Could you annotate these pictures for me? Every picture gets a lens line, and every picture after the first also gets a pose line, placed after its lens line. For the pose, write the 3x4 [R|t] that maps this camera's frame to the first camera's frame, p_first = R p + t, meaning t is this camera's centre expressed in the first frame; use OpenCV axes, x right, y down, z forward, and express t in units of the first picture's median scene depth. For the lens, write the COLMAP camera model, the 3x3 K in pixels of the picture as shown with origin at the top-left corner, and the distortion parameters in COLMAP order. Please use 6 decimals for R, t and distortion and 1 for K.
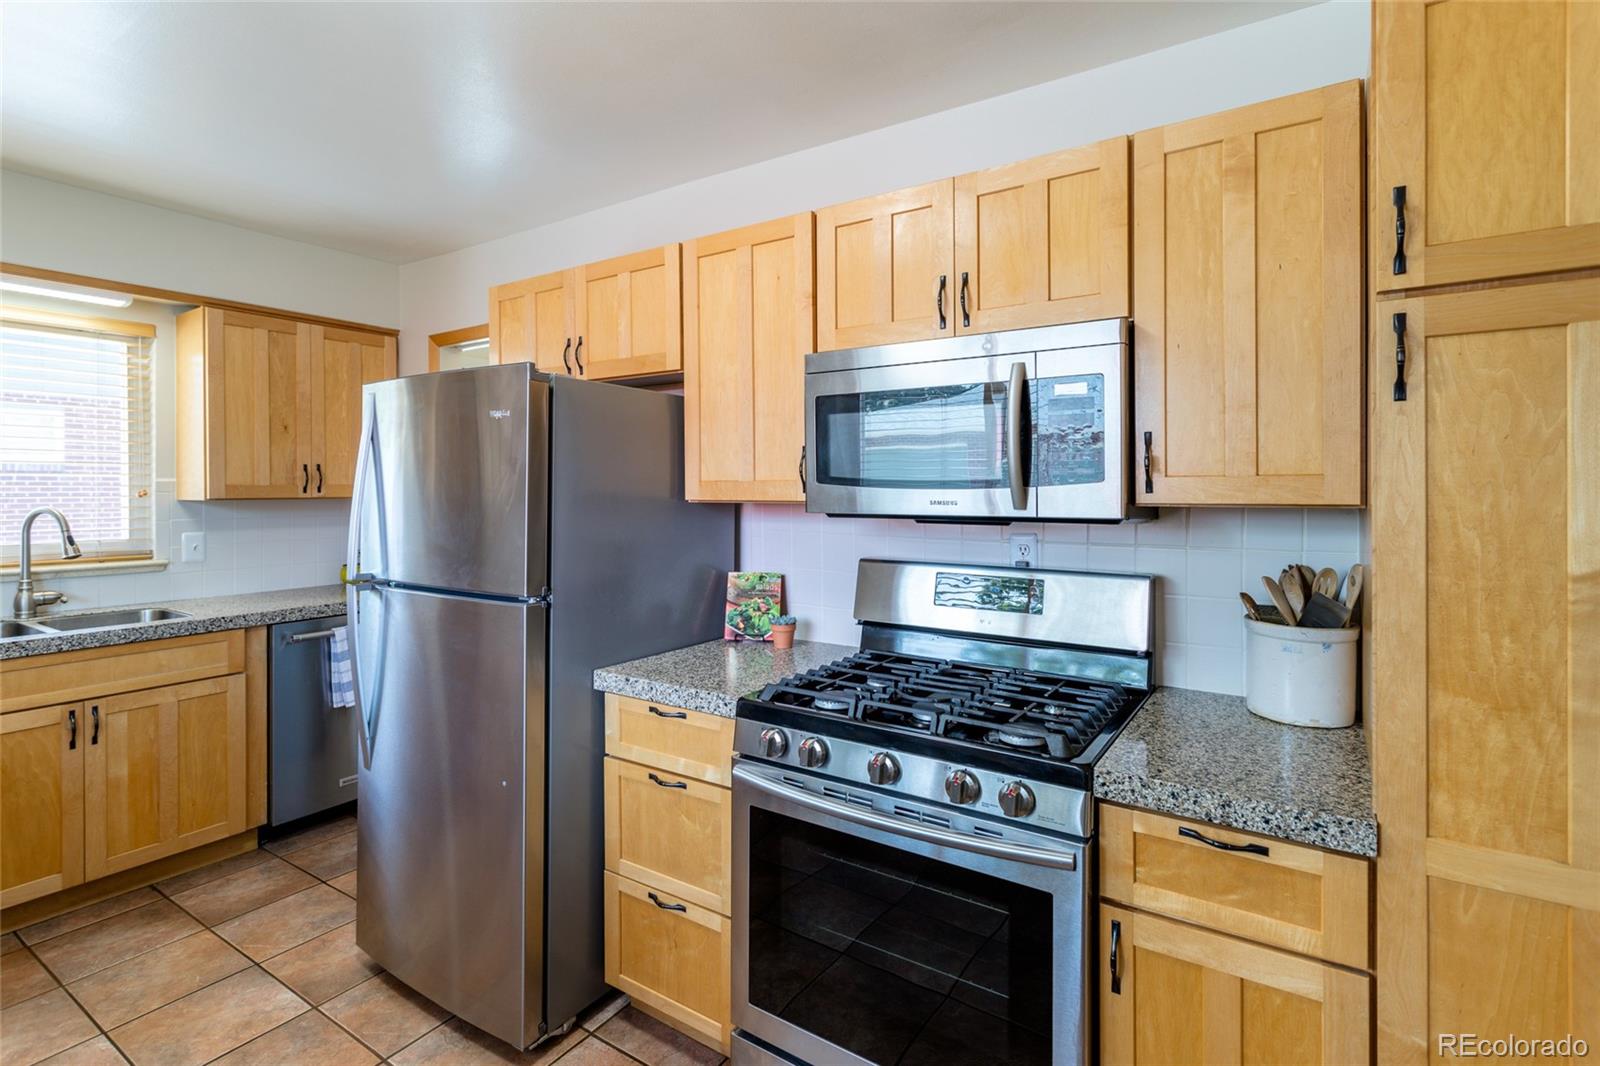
lens RADIAL K [[783.5, 0, 785.0], [0, 783.5, 499.1], [0, 0, 1]] dist [-0.000211, -0.000312]
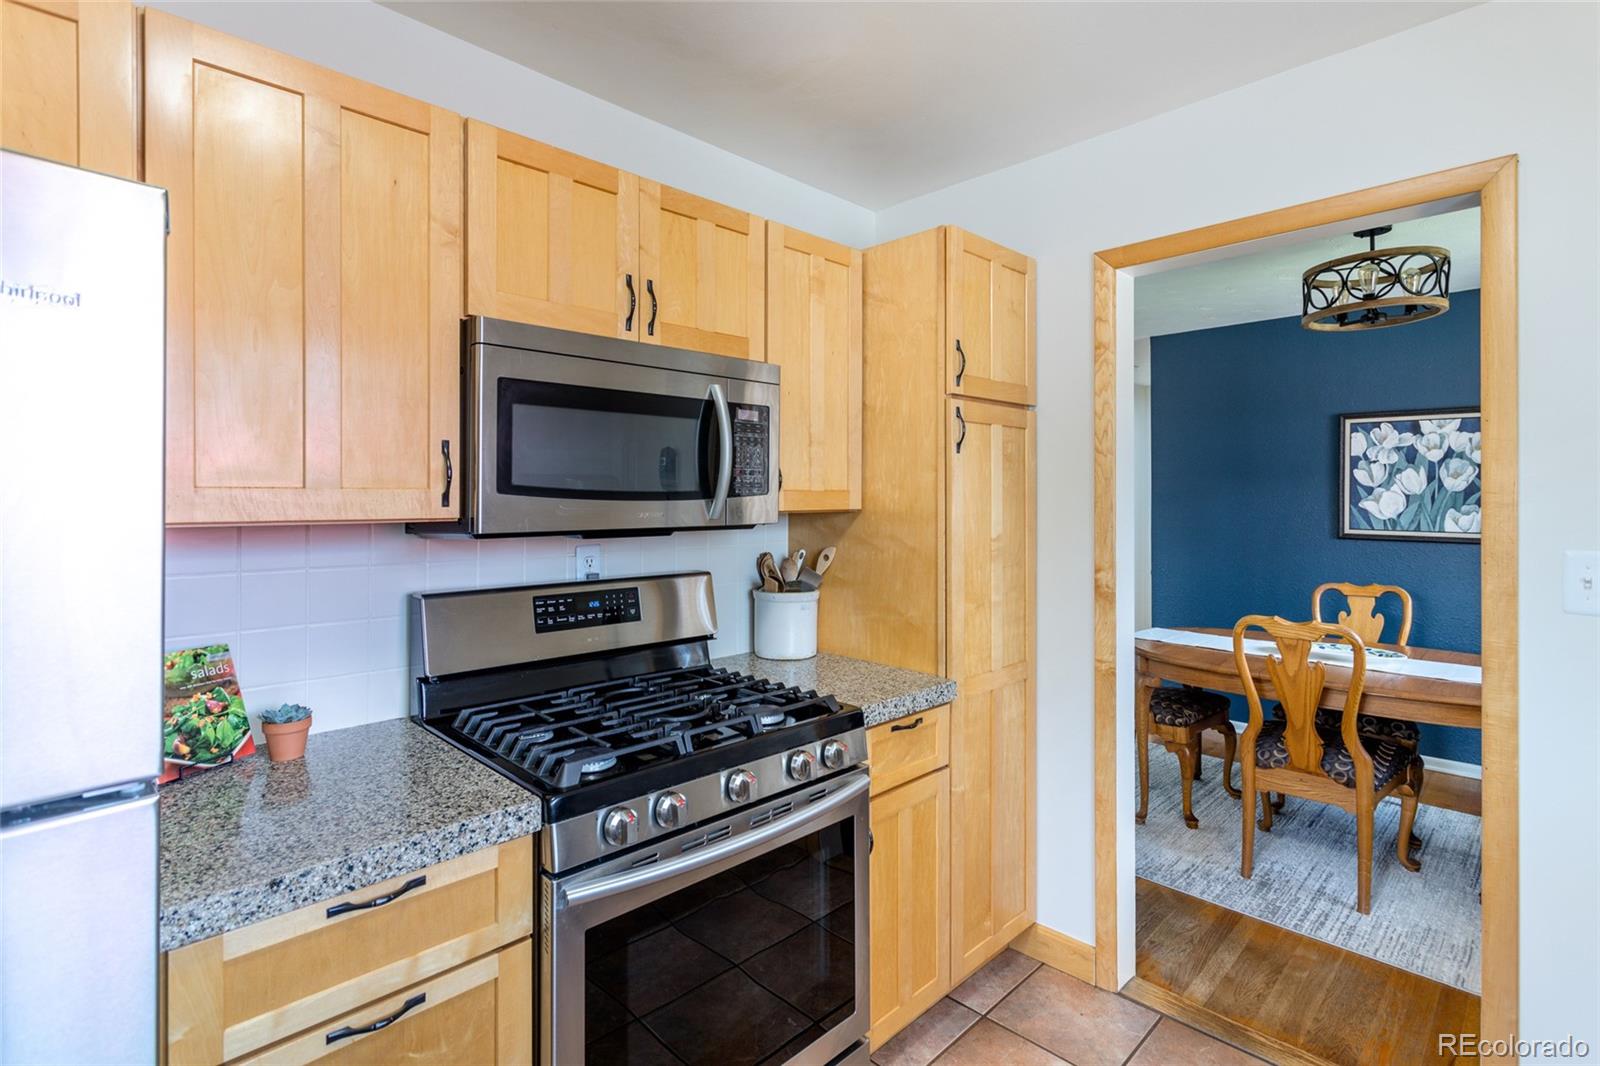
lens RADIAL K [[783.5, 0, 792.5], [0, 783.5, 496.8], [0, 0, 1]] dist [-0.000211, -0.000312]
pose [[0.183577, 0.002178, 0.983003, -0.678138], [0.015247, 0.999871, -0.005063, -0.009336], [-0.982887, 0.015917, 0.183520, 0.618749]]
